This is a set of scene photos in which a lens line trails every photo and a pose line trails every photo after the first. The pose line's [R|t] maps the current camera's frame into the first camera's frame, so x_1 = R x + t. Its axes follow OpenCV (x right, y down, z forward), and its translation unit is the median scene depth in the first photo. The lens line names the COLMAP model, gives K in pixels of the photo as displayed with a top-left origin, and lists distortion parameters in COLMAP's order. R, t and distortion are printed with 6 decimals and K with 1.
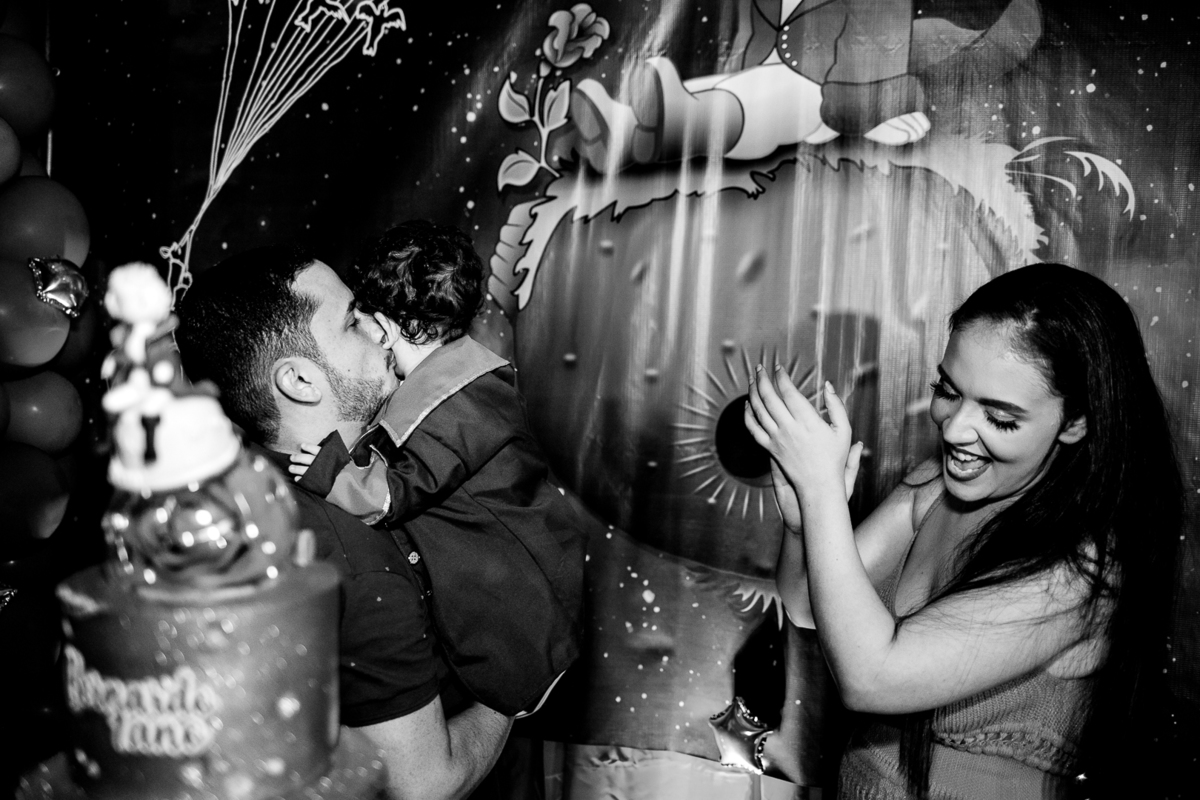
lens RADIAL K [[1215.1, 0, 600.0], [0, 1215.1, 400.0], [0, 0, 1]] dist [-0.002723, -0.008356]
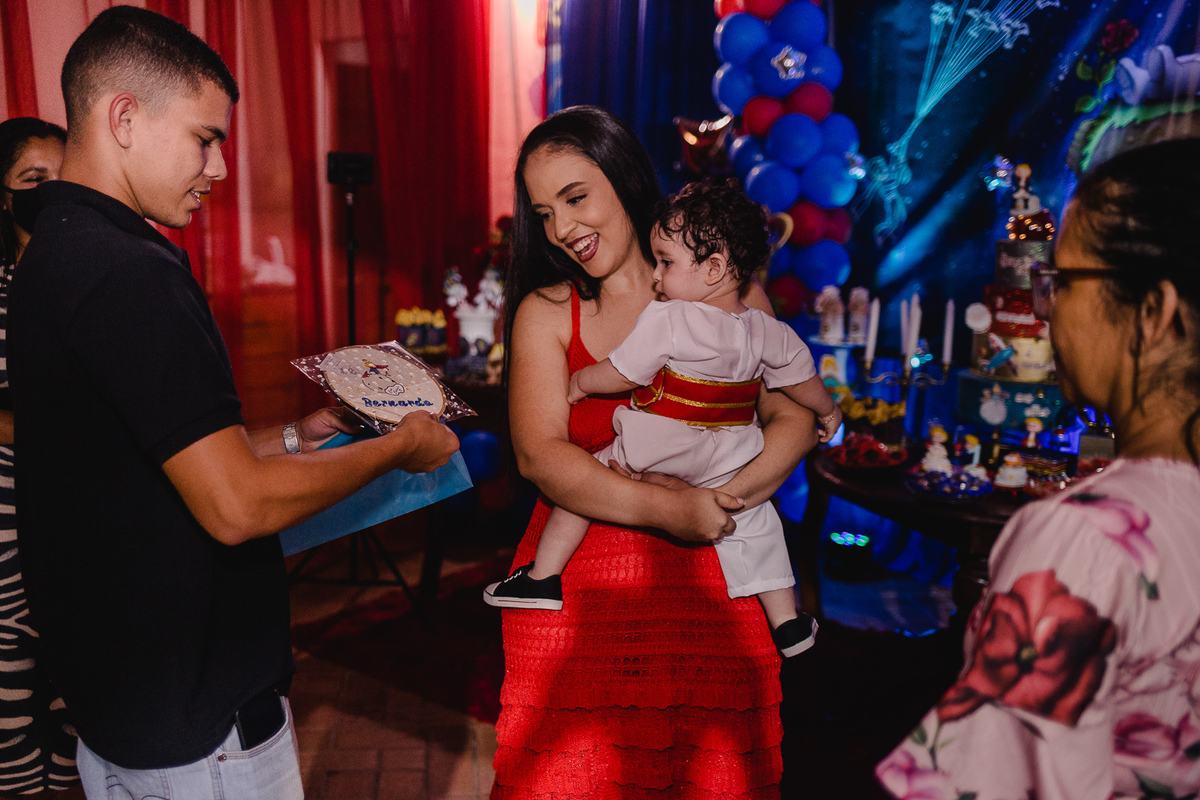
lens RADIAL K [[1215.1, 0, 600.0], [0, 1215.1, 400.0], [0, 0, 1]] dist [-0.002723, -0.008356]
pose [[0.929781, 0.047650, -0.365017, -0.058542], [-0.008514, 0.994105, 0.108083, 0.094325], [0.368016, -0.097386, 0.924706, -1.263290]]
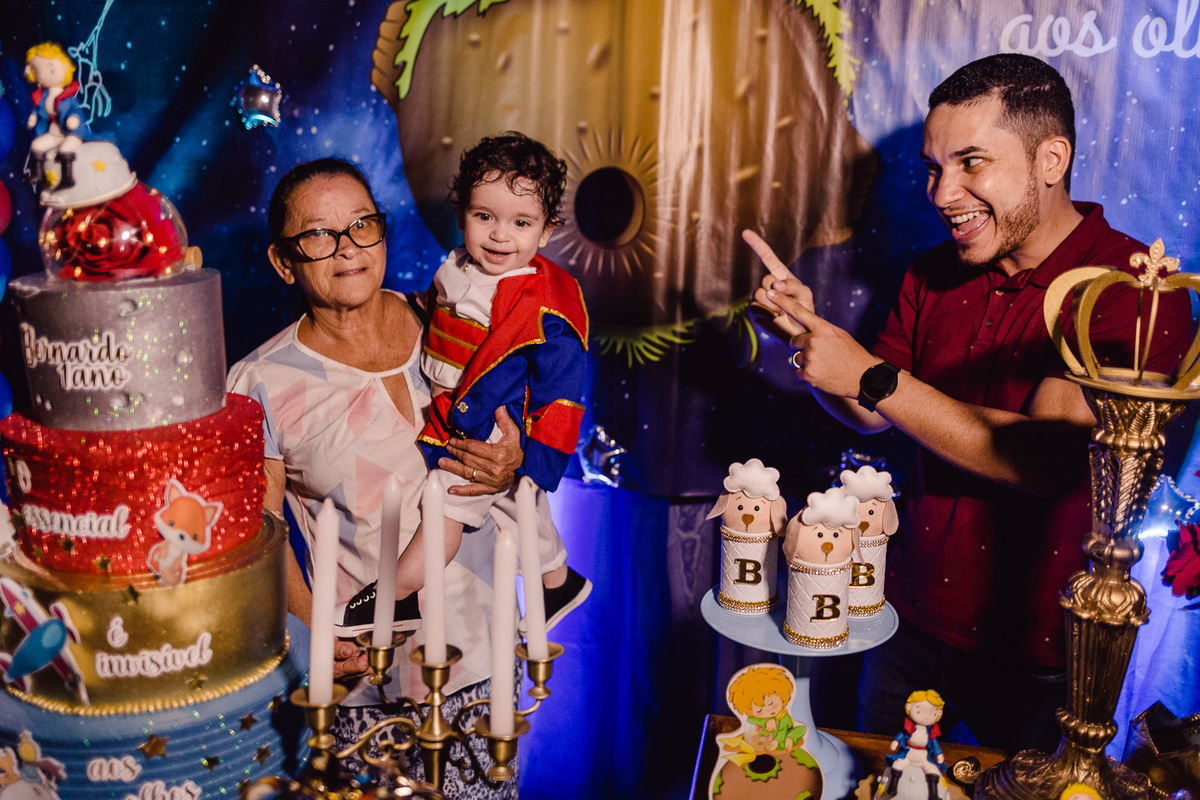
lens RADIAL K [[1194.2, 0, 600.5], [0, 1194.2, 381.2], [0, 0, 1]] dist [0.036202, 0.007032]
pose [[0.998279, -0.033340, 0.048239, 0.058490], [0.026047, 0.989146, 0.144609, 0.029941], [-0.052537, -0.143103, 0.988312, -0.153557]]
